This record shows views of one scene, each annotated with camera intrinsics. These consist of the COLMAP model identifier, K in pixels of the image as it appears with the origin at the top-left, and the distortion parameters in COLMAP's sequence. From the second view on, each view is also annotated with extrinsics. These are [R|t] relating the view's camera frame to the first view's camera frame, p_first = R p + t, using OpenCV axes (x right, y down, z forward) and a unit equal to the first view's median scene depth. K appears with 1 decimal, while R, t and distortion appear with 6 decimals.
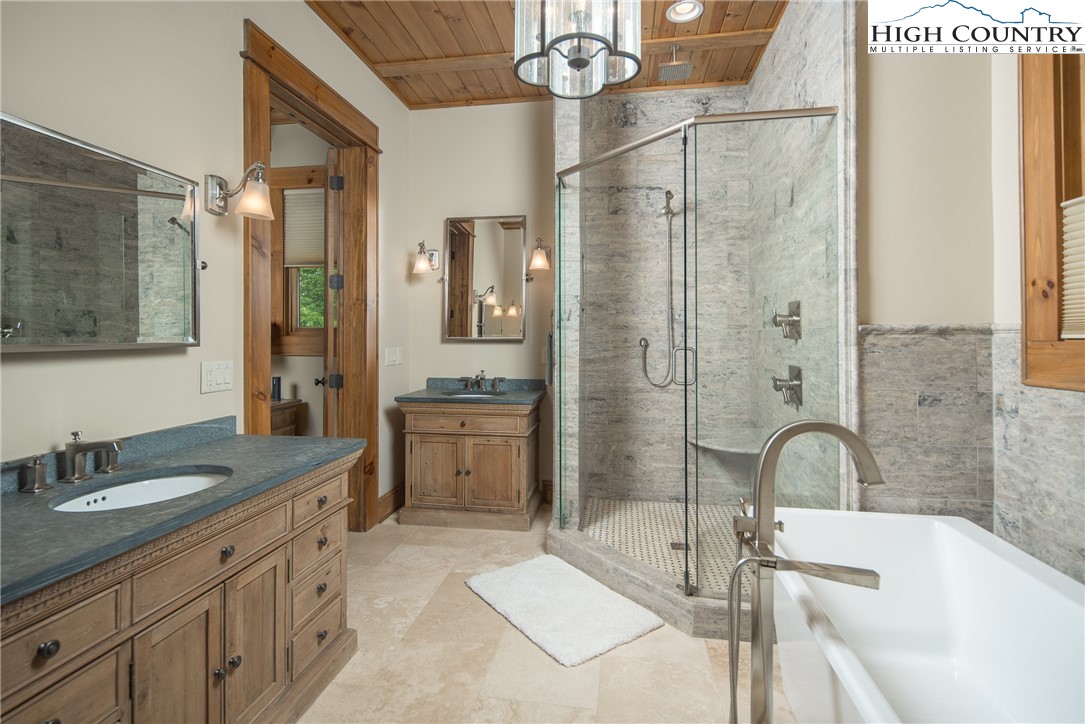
lens RADIAL K [[529.8, 0, 536.6], [0, 529.8, 333.5], [0, 0, 1]] dist [-0.000147, -0.002129]
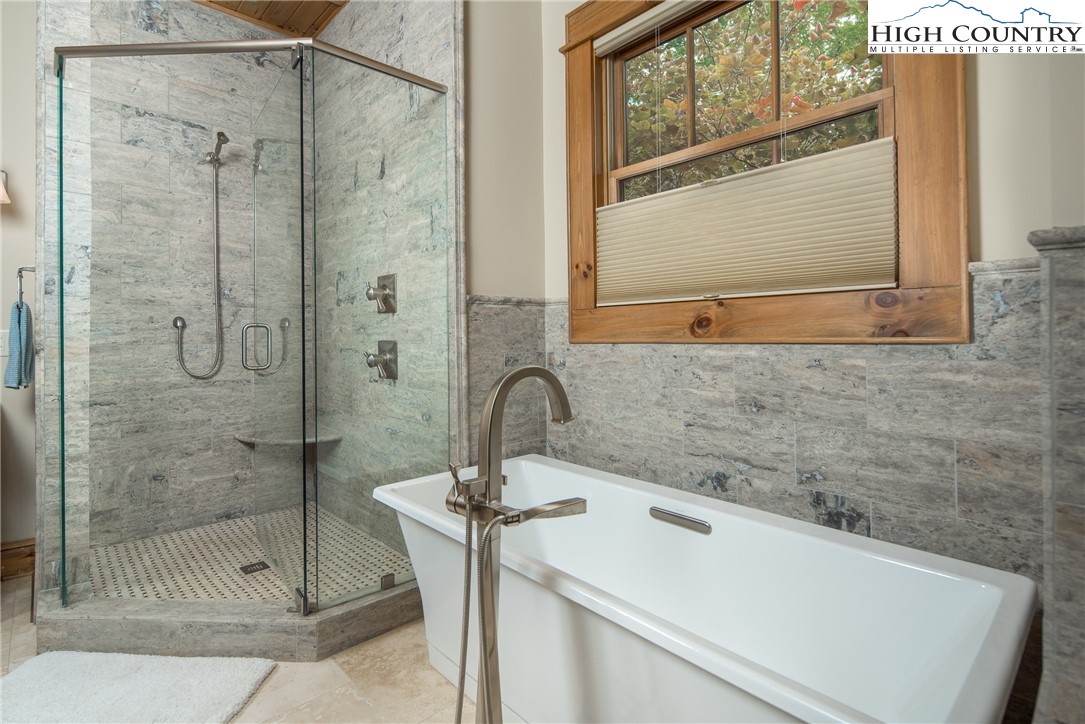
lens RADIAL K [[529.8, 0, 544.3], [0, 529.8, 328.7], [0, 0, 1]] dist [-0.000147, -0.002129]
pose [[0.611525, -0.001414, 0.791223, -0.135311], [0.005981, 0.999978, -0.002835, 0.051675], [-0.791202, 0.006466, 0.611521, 0.193770]]
